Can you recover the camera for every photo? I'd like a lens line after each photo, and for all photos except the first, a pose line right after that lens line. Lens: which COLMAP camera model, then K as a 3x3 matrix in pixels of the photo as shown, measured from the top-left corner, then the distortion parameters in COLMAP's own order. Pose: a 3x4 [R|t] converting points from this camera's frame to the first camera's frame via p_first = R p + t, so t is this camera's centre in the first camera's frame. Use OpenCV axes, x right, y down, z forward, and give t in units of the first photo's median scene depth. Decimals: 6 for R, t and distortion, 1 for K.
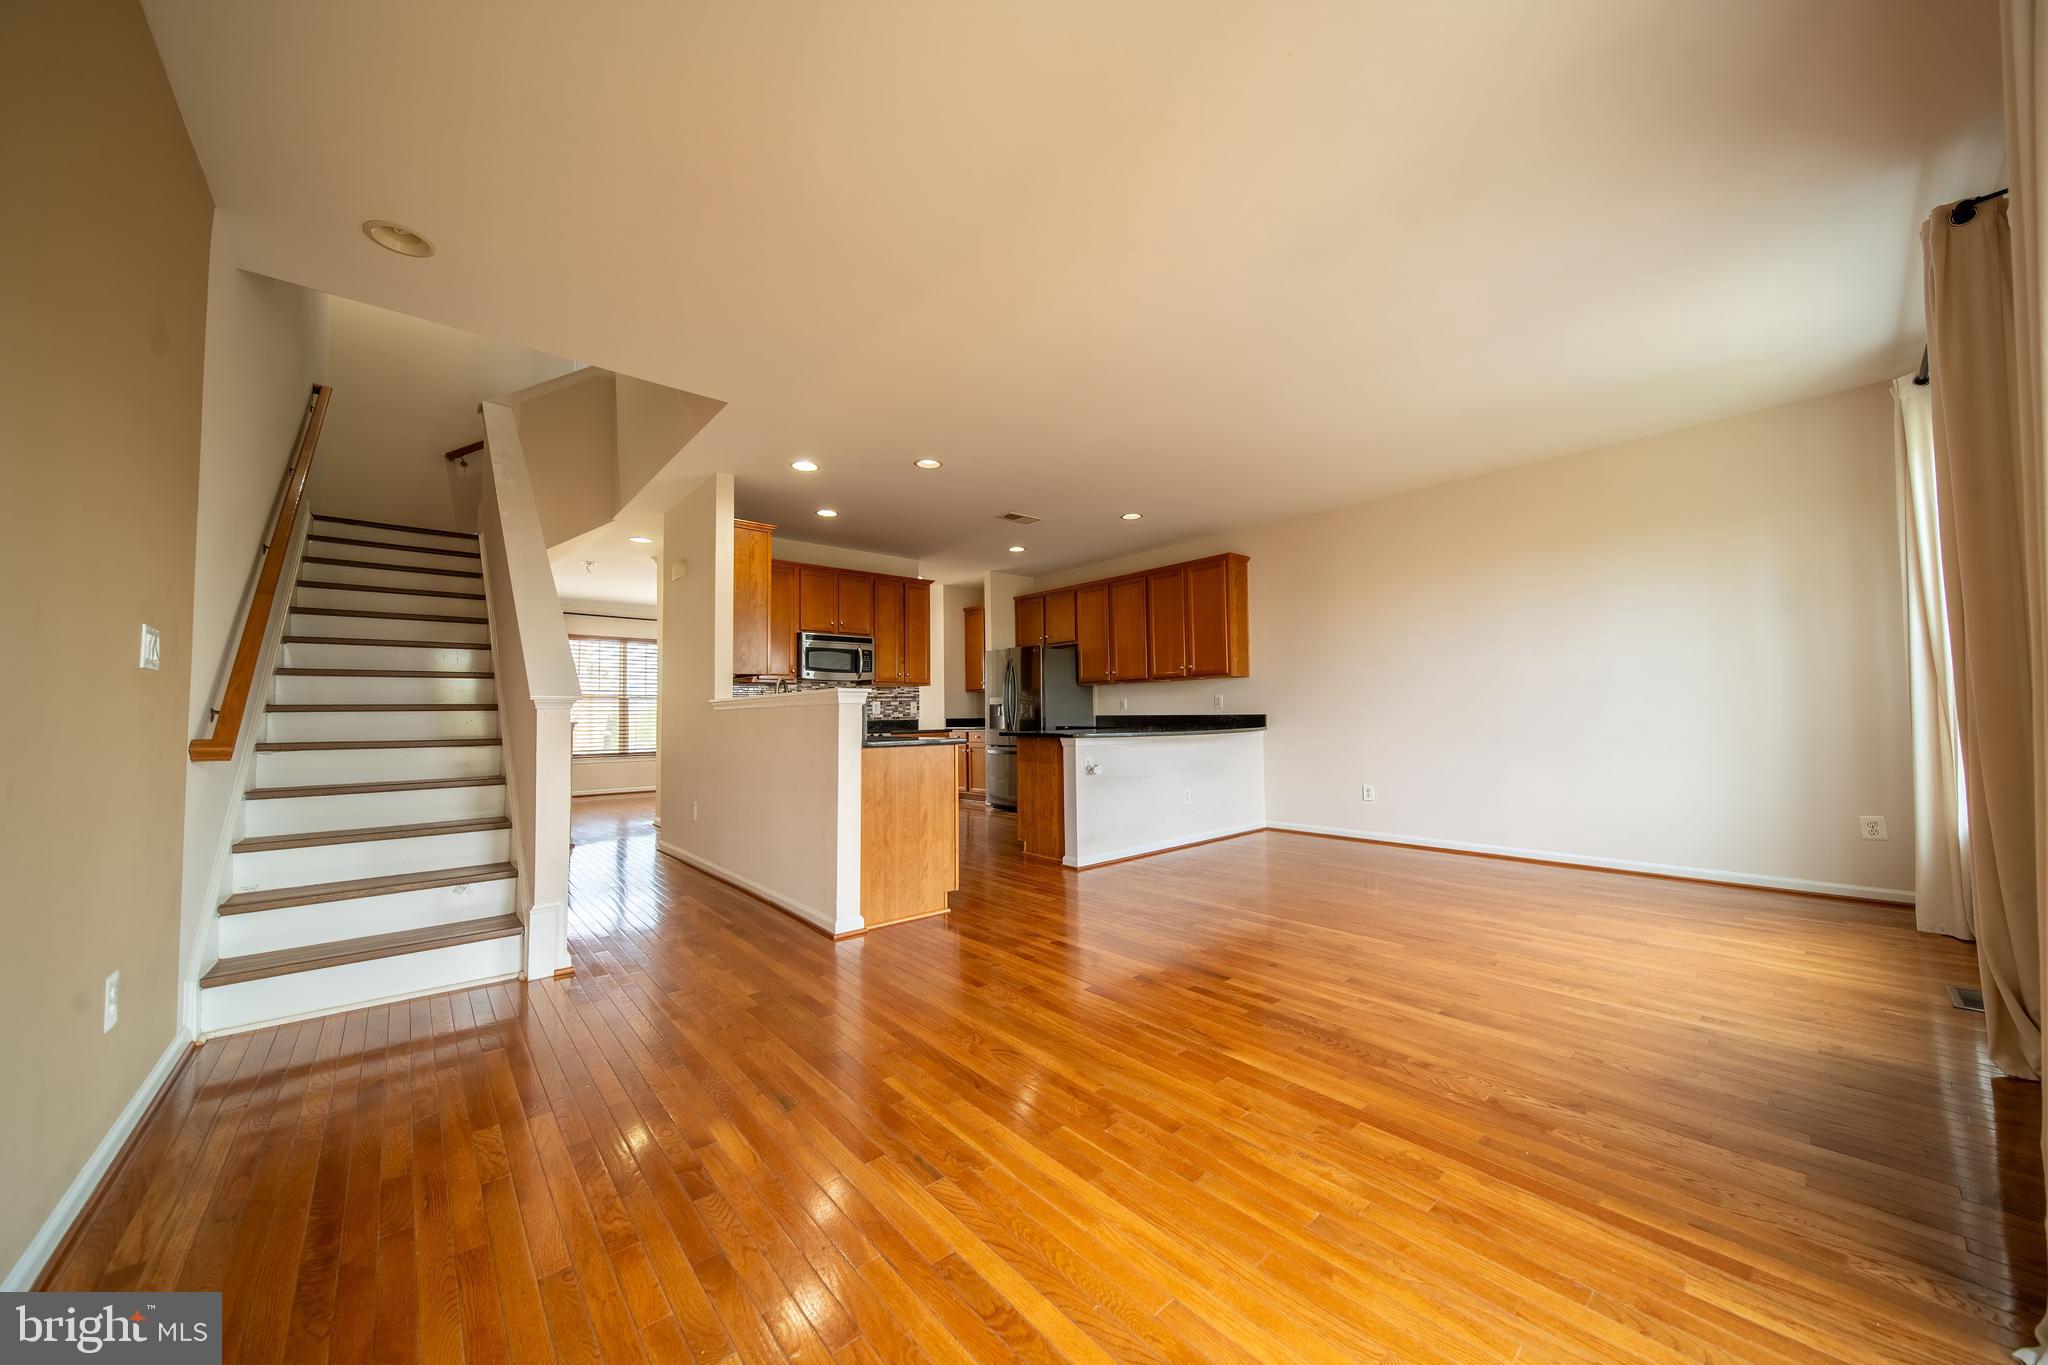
lens RADIAL K [[713.8, 0, 1017.1], [0, 713.8, 681.3], [0, 0, 1]] dist [-0.002513, -0.000196]
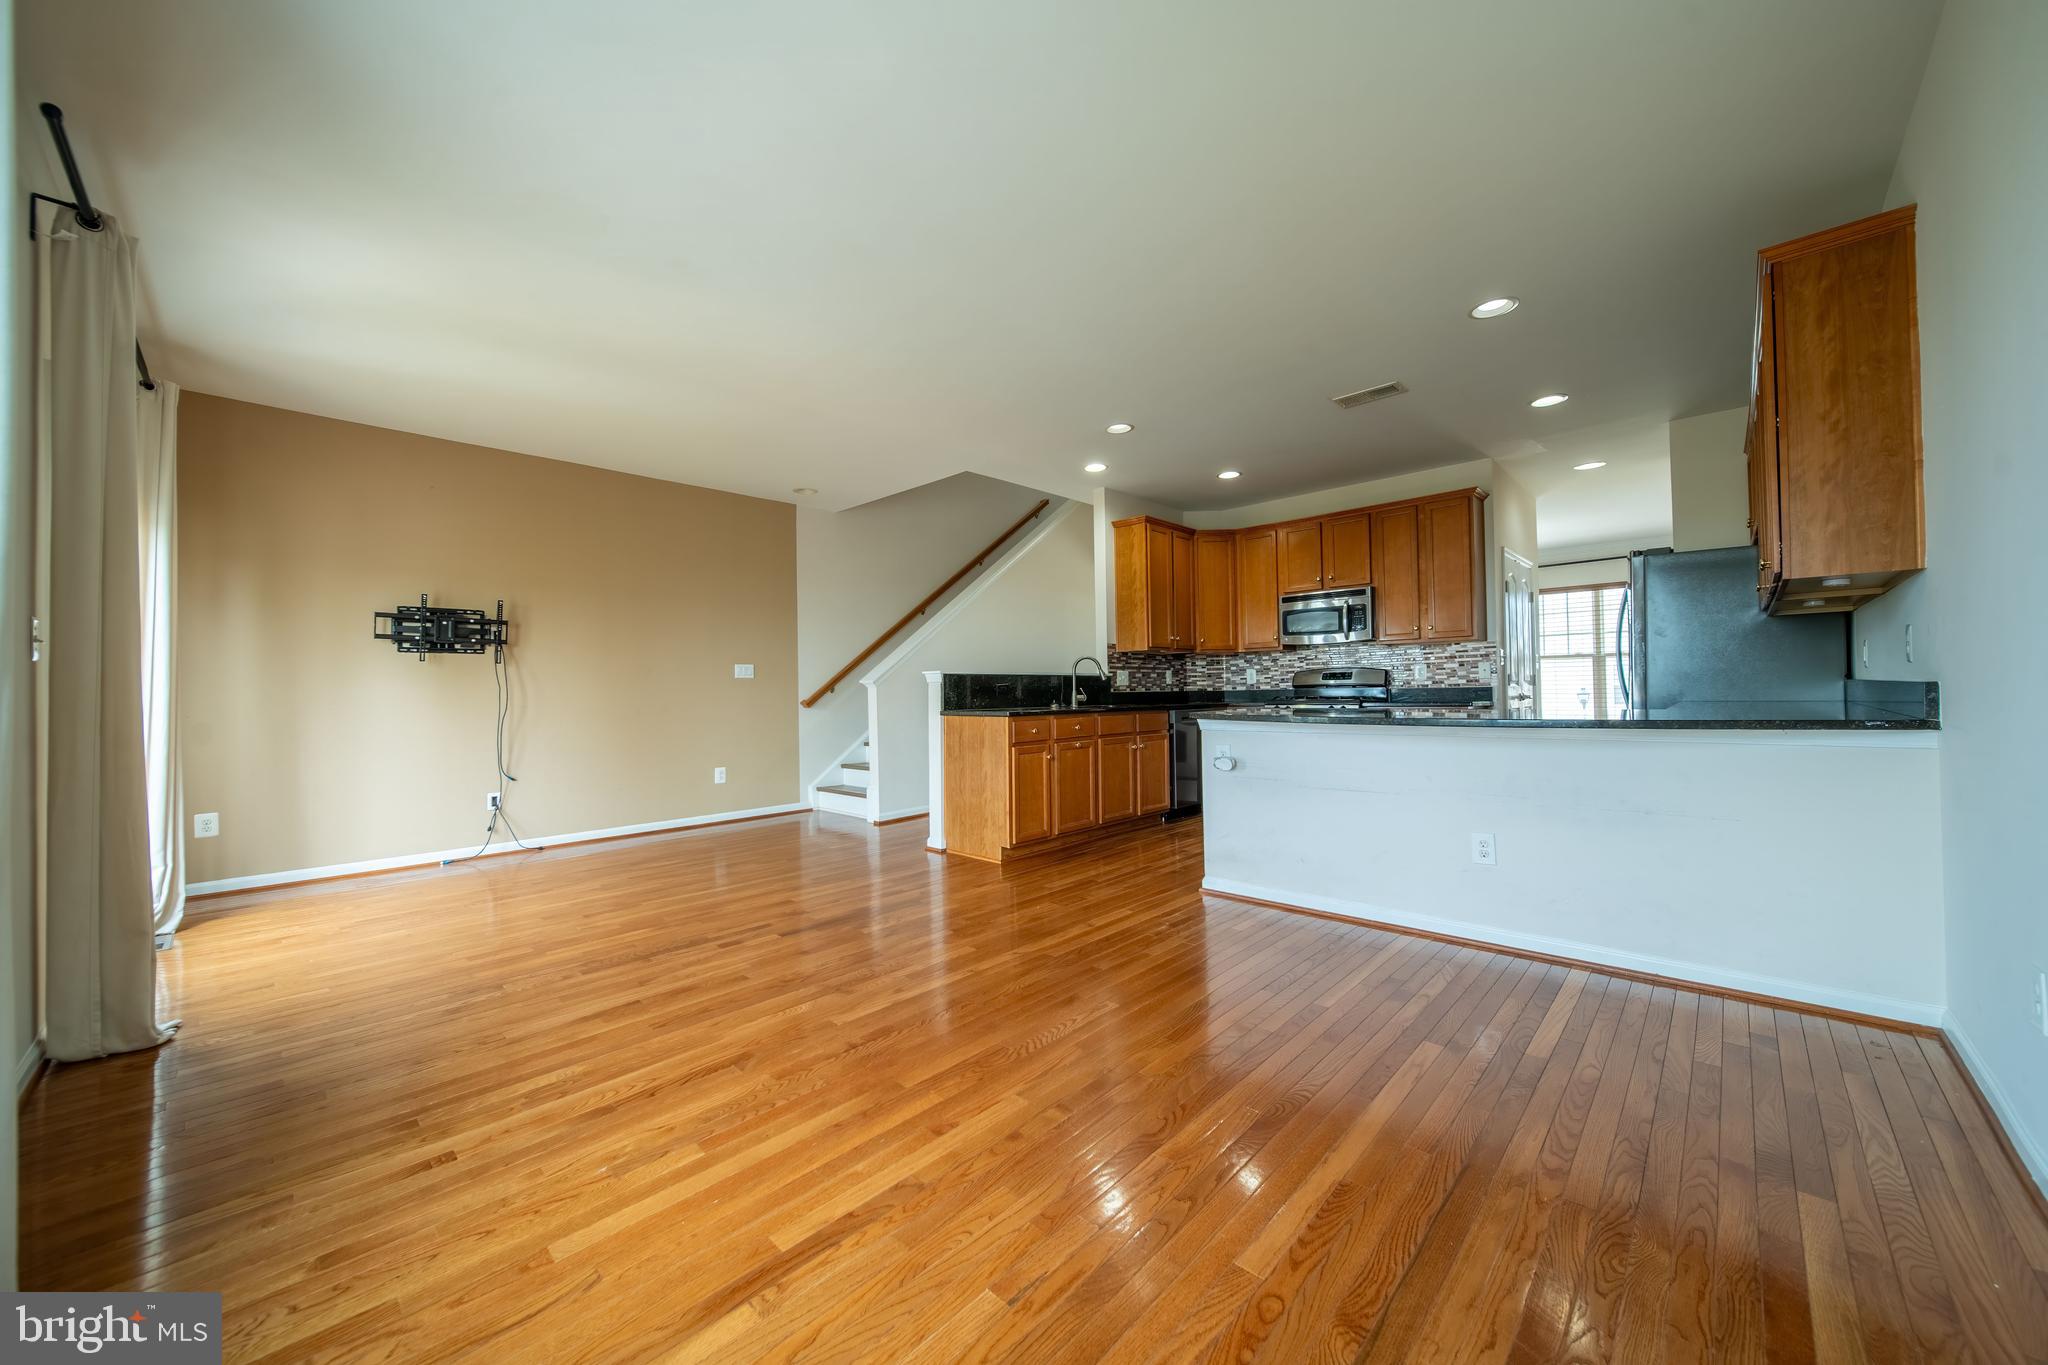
lens RADIAL K [[734.5, 0, 1015.8], [0, 734.5, 681.0], [0, 0, 1]] dist [0.001673, 0.000093]
pose [[0.092892, -0.003171, -0.995671, 0.566632], [0.063950, 0.997949, 0.002788, 0.016685], [0.993620, -0.063932, 0.092904, 0.495016]]
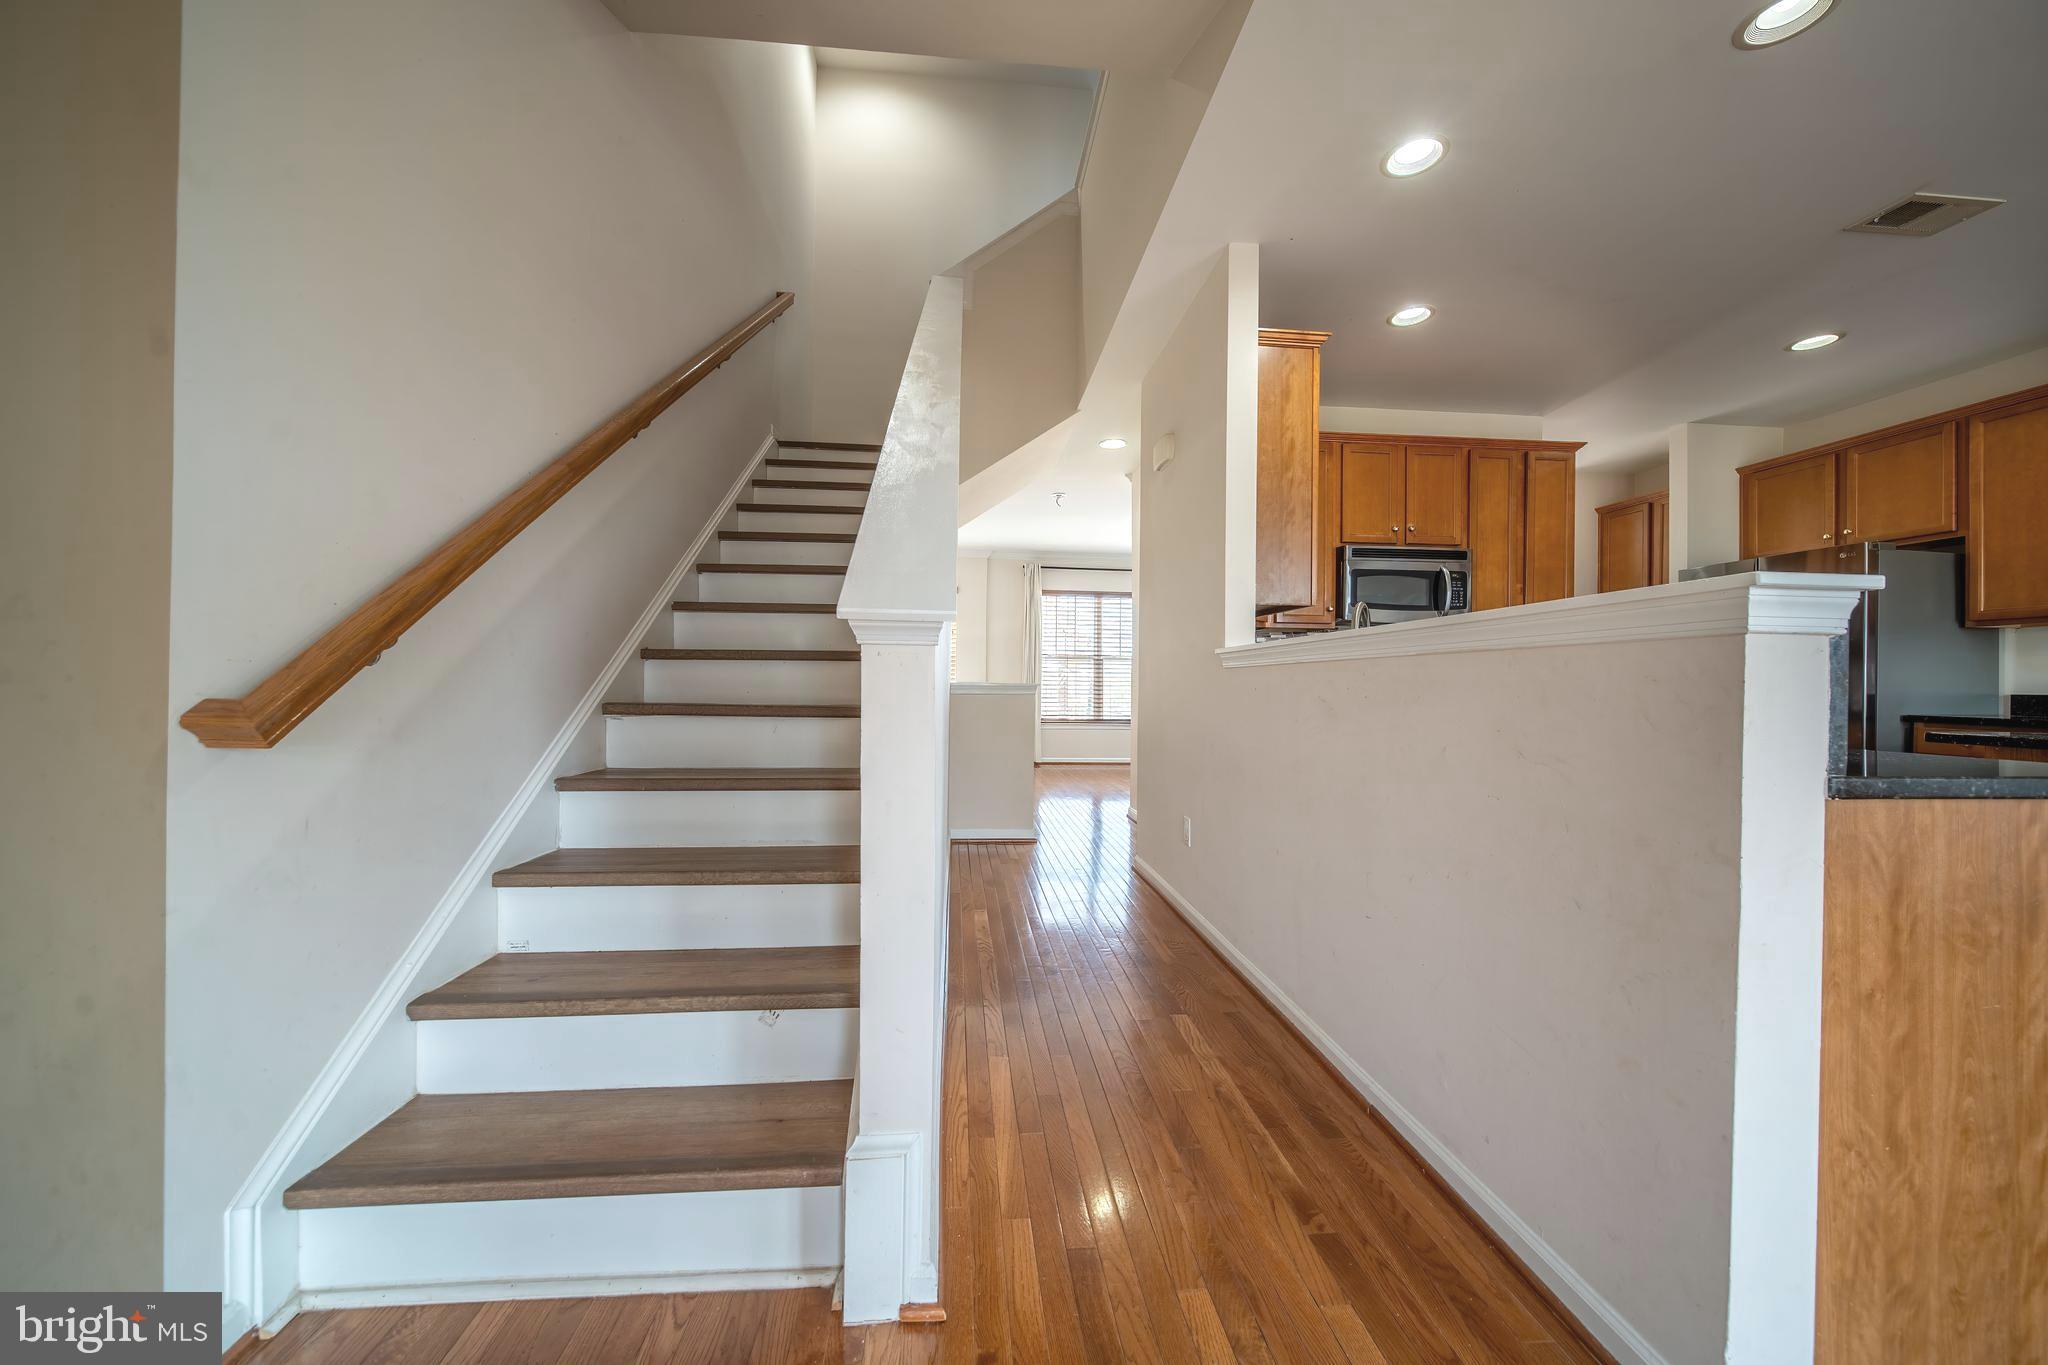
lens RADIAL K [[713.8, 0, 1017.1], [0, 713.8, 681.3], [0, 0, 1]] dist [-0.002513, -0.000196]
pose [[0.809887, 0.018740, -0.586287, -0.150821], [0.007514, 0.999076, 0.042314, 0.017754], [0.586538, -0.038675, 0.808998, 0.297606]]
